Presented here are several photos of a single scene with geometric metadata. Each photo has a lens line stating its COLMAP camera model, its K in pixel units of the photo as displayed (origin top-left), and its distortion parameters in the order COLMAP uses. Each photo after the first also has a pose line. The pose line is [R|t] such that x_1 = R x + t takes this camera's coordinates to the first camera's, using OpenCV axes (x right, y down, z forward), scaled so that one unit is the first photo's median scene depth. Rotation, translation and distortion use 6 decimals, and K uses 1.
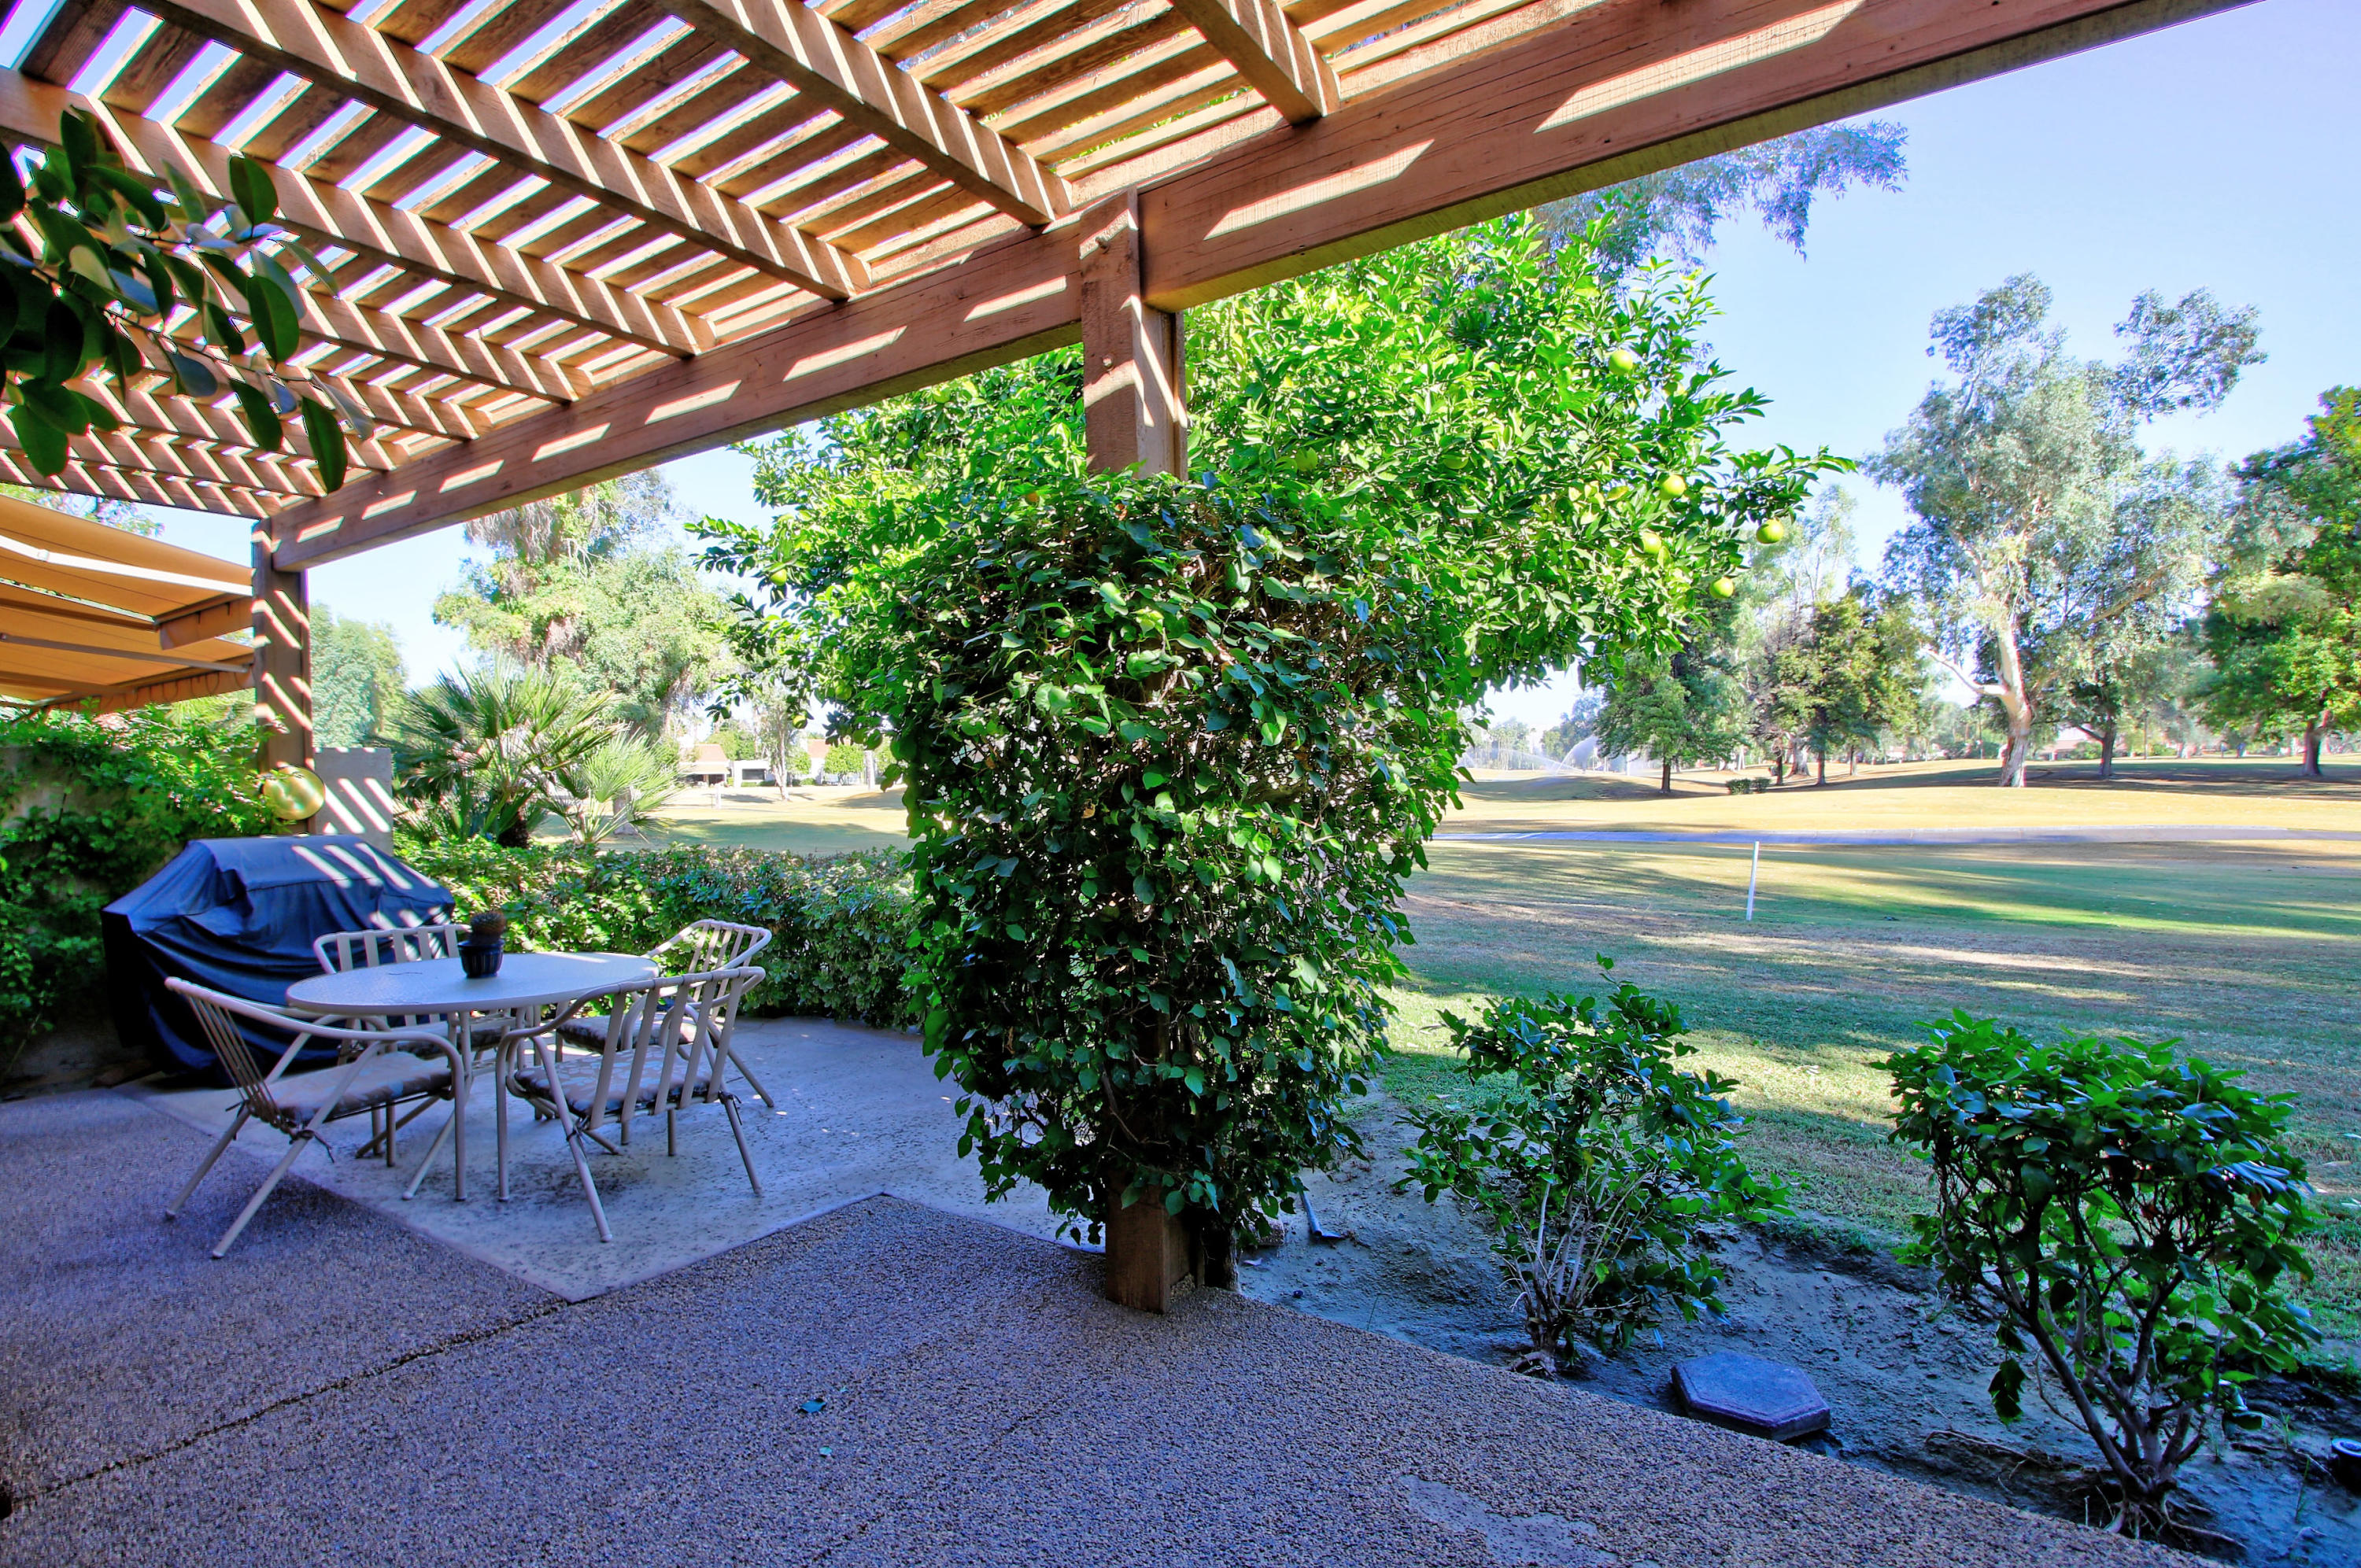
lens RADIAL K [[1143.2, 0, 1135.9], [0, 1143.2, 793.6], [0, 0, 1]] dist [-0.013167, 0.000956]
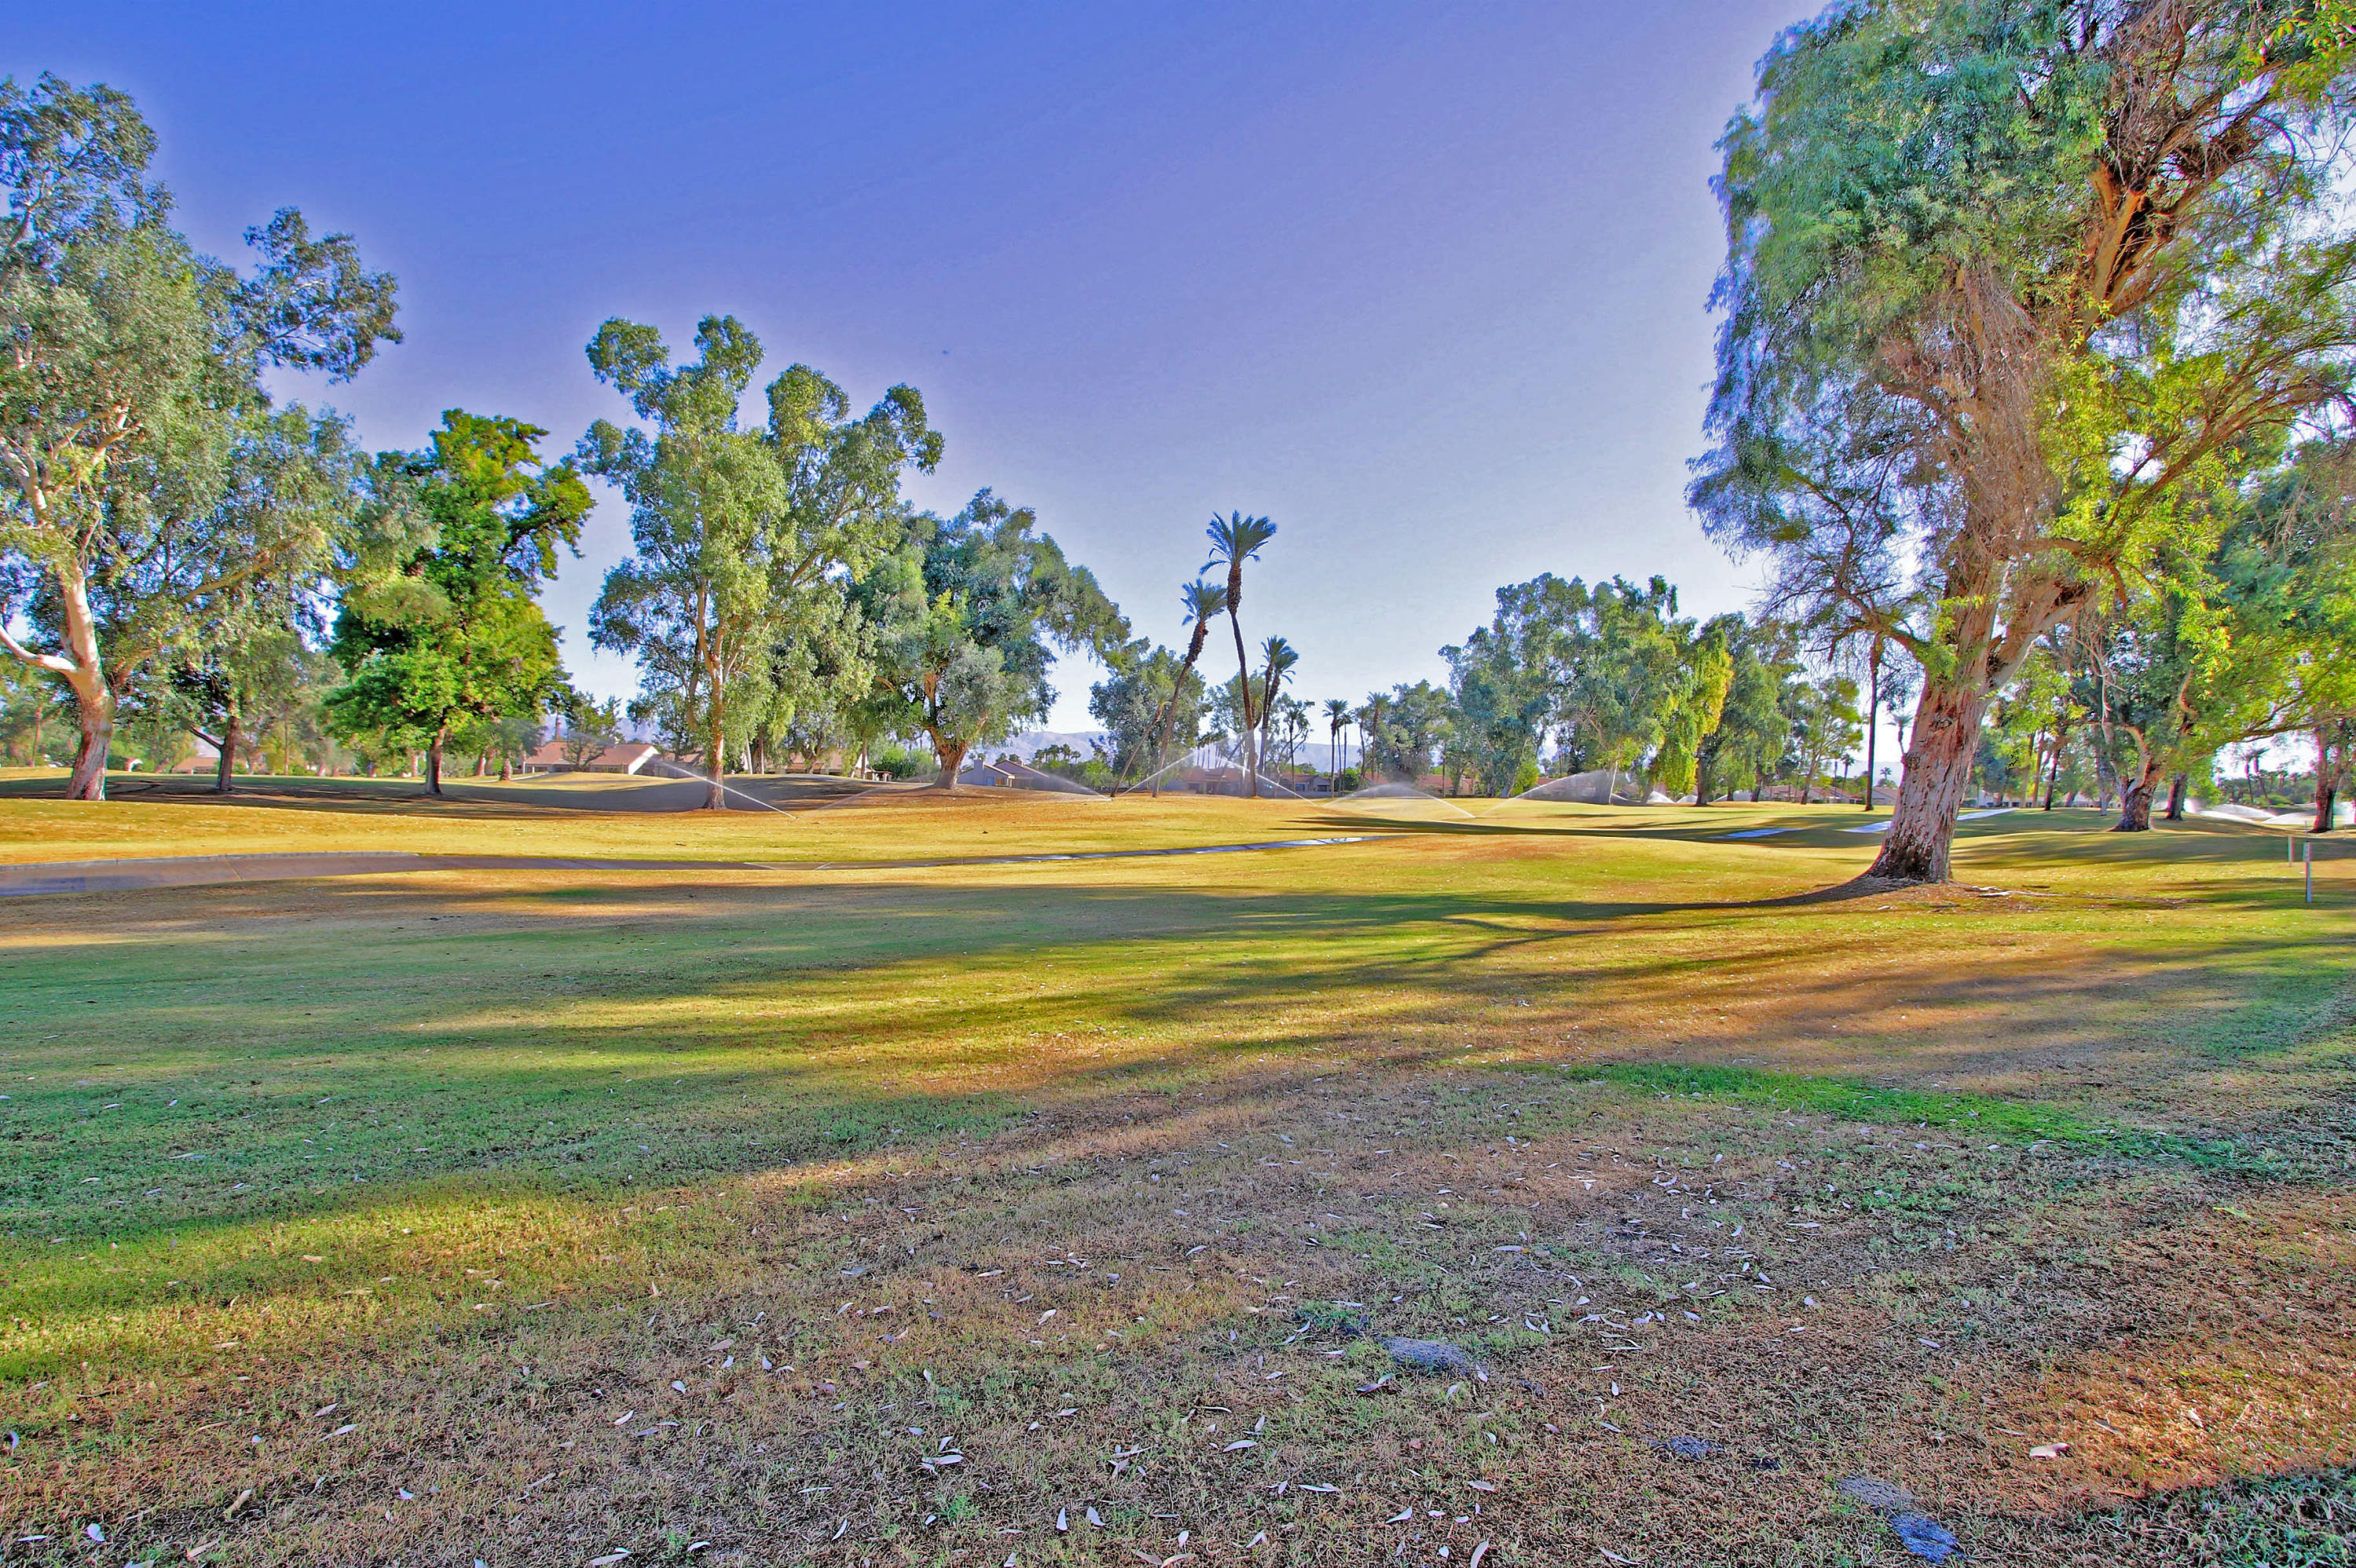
lens RADIAL K [[1141.9, 0, 1172.2], [0, 1141.9, 792.5], [0, 0, 1]] dist [-0.011602, 0.001464]
pose [[0.185680, 0.018499, 0.982436, 0.198183], [-0.000778, 0.999825, -0.018680, 0.000985], [-0.982610, 0.002705, 0.185662, 0.191594]]
